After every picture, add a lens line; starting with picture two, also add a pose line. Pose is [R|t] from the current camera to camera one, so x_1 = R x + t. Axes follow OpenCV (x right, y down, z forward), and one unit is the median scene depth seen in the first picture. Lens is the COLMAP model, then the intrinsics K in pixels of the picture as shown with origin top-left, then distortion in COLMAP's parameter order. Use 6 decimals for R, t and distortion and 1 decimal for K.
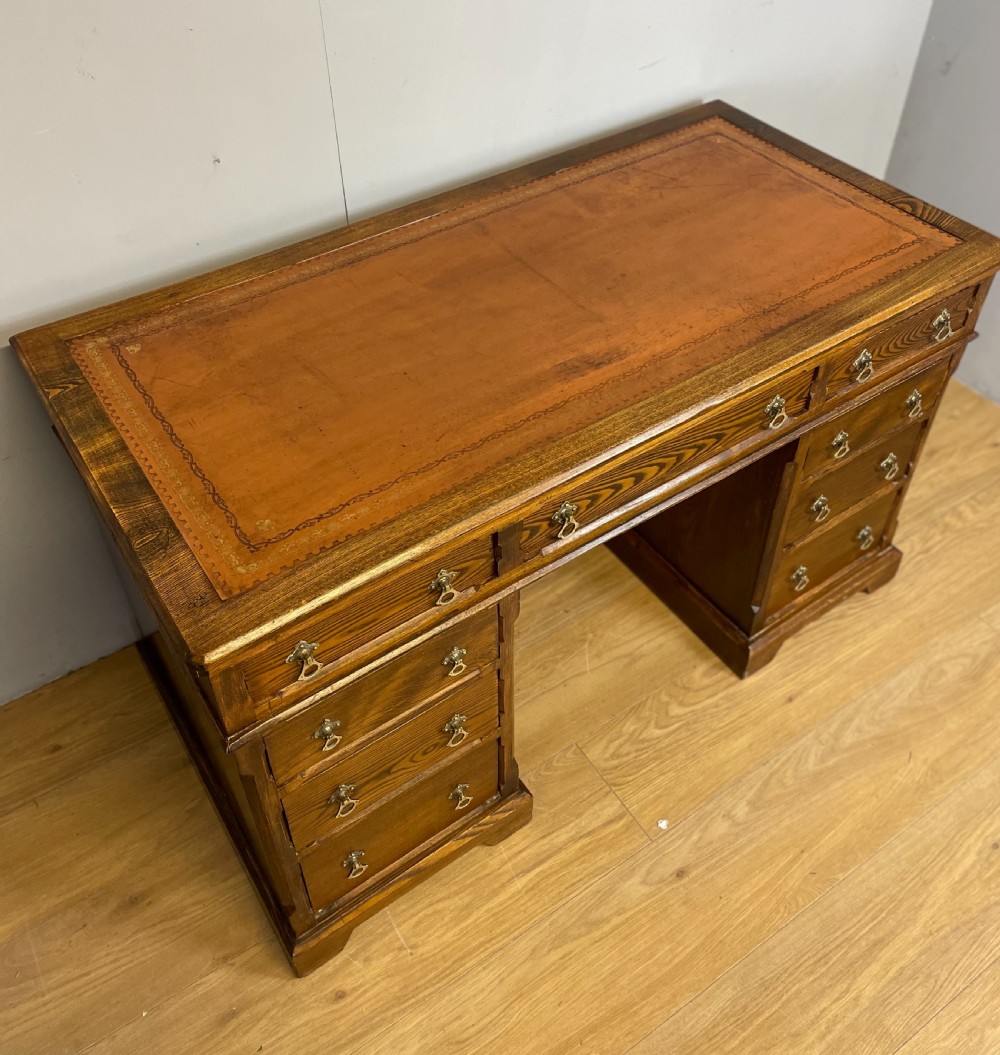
lens RADIAL K [[1010.9, 0, 503.6], [0, 1010.9, 414.2], [0, 0, 1]] dist [0.093277, -0.122833]
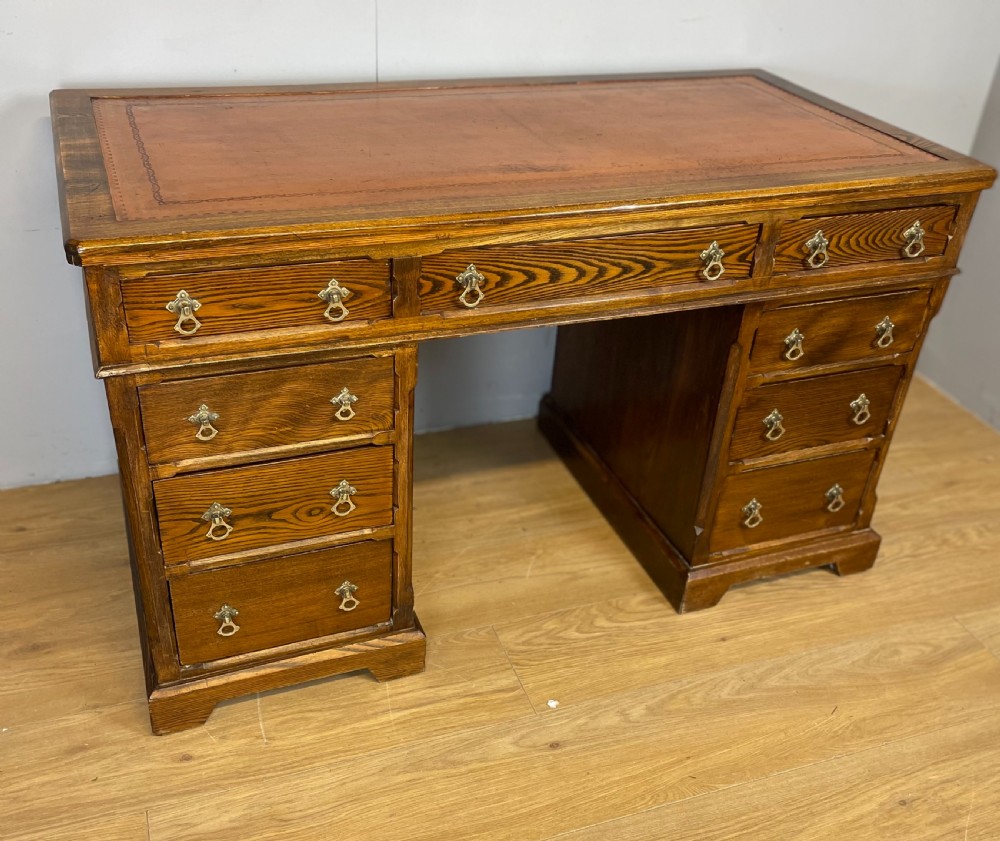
lens RADIAL K [[1007.8, 0, 493.5], [0, 1007.8, 439.0], [0, 0, 1]] dist [0.092371, -0.125255]
pose [[0.970365, 0.176489, -0.165059, 0.240027], [-0.200404, 0.969427, -0.141599, 0.338316], [0.135021, 0.170481, 0.976066, 0.009965]]
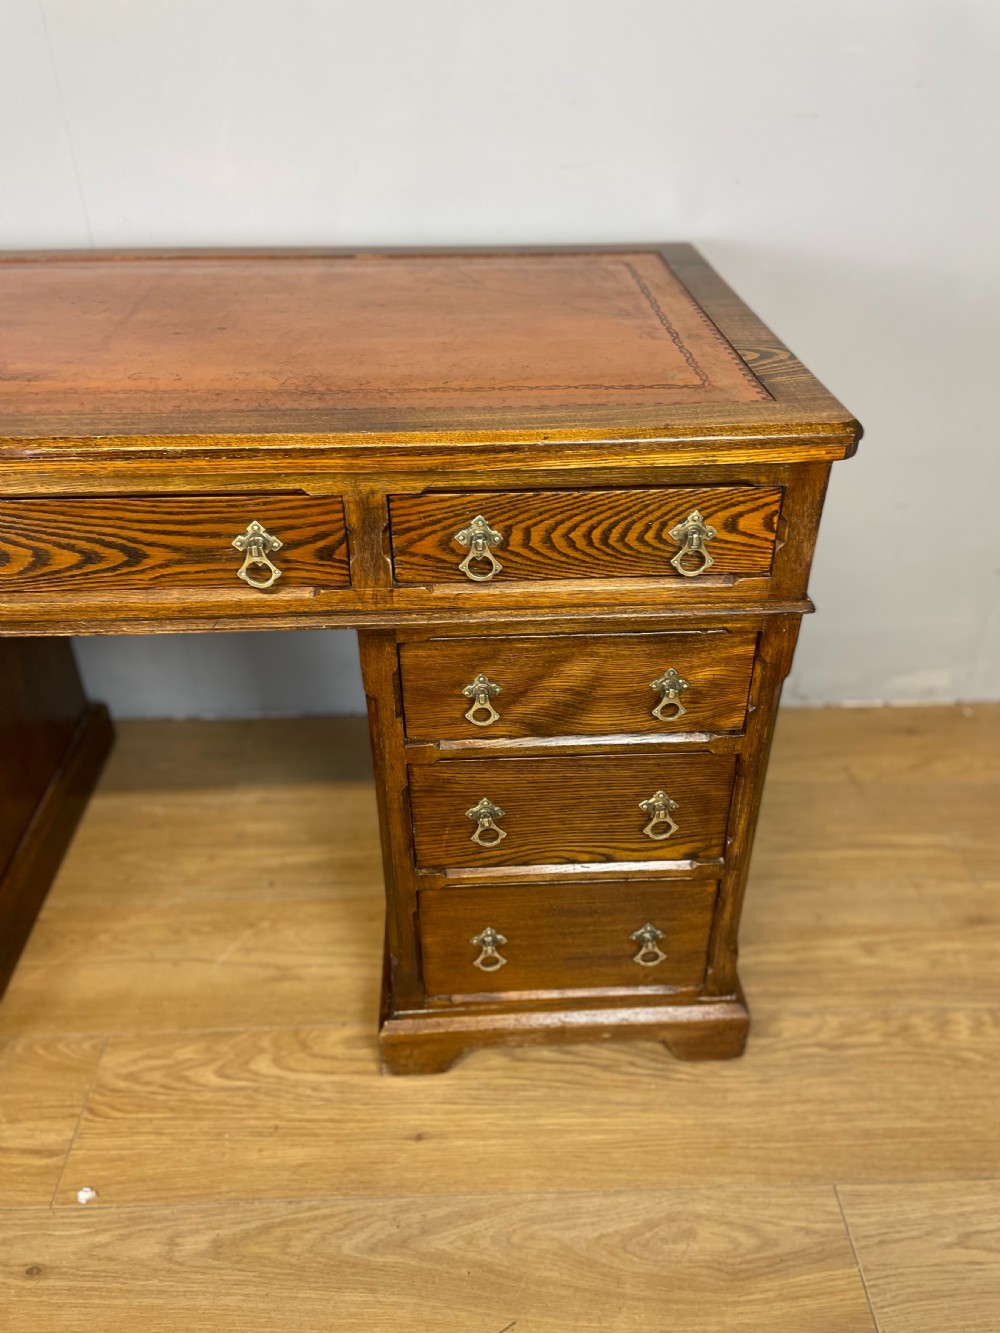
lens RADIAL K [[1009.5, 0, 501.9], [0, 1009.5, 659.3], [0, 0, 1]] dist [0.088685, -0.118455]
pose [[0.850585, 0.292540, -0.436950, 0.620398], [-0.347541, 0.936349, -0.049647, 0.032701], [0.394614, 0.194087, 0.898115, 0.516246]]
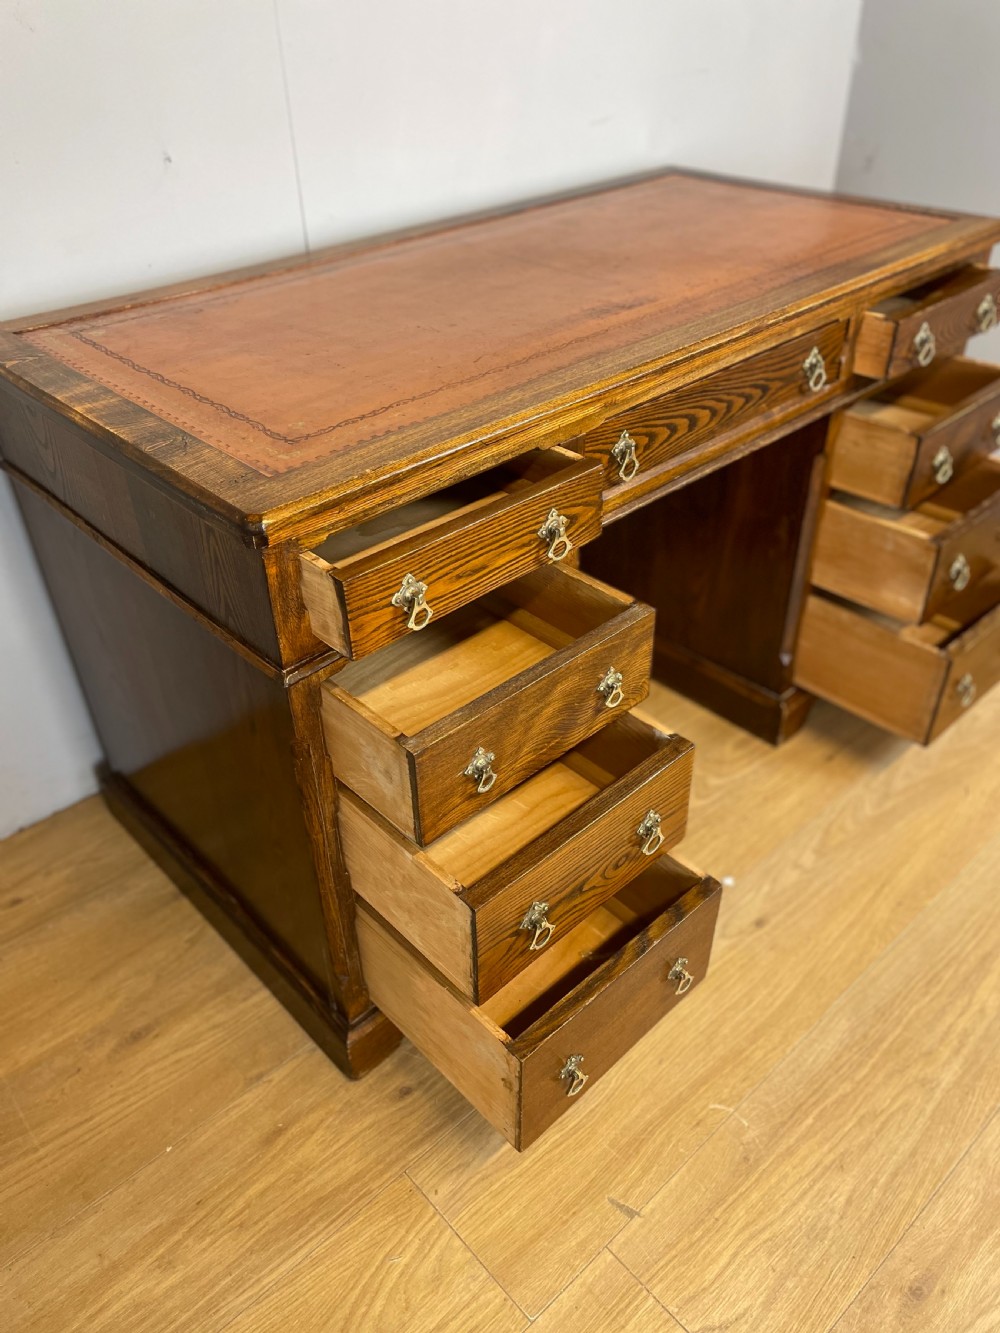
lens RADIAL K [[1009.5, 0, 501.9], [0, 1009.5, 659.3], [0, 0, 1]] dist [0.088685, -0.118455]
pose [[0.988313, -0.102512, 0.112819, -0.136986], [0.112883, 0.989549, -0.089726, 0.294234], [-0.102442, 0.101413, 0.989556, 0.125942]]
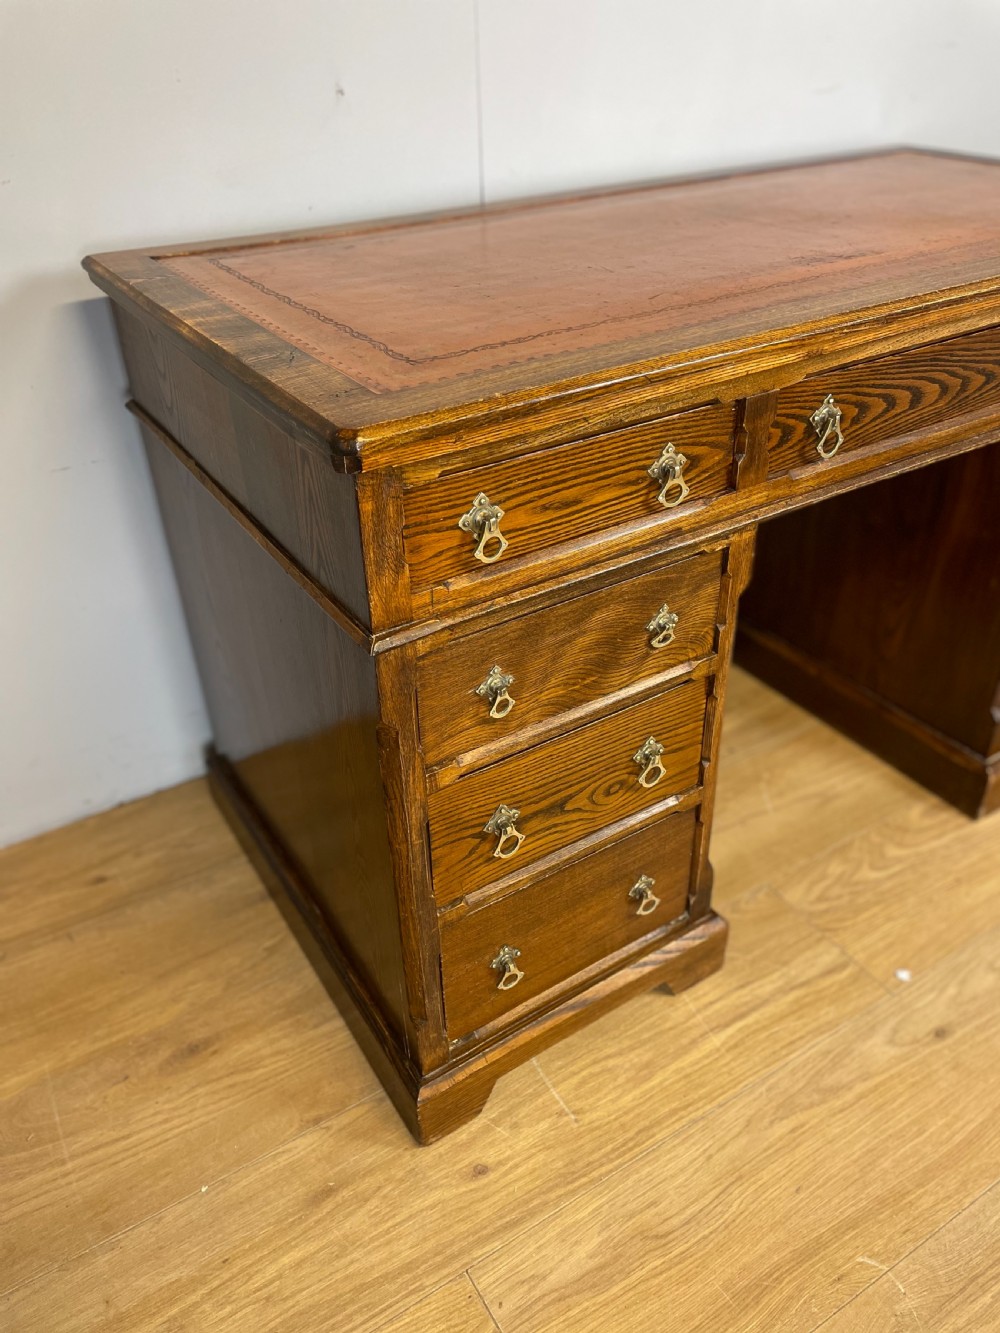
lens RADIAL K [[1010.7, 0, 502.2], [0, 1010.7, 652.0], [0, 0, 1]] dist [0.088743, -0.118726]
pose [[0.999173, 0.003180, -0.040542, -0.115008], [-0.008961, 0.989652, -0.143206, 0.310040], [0.039667, 0.143450, 0.988862, 0.252569]]
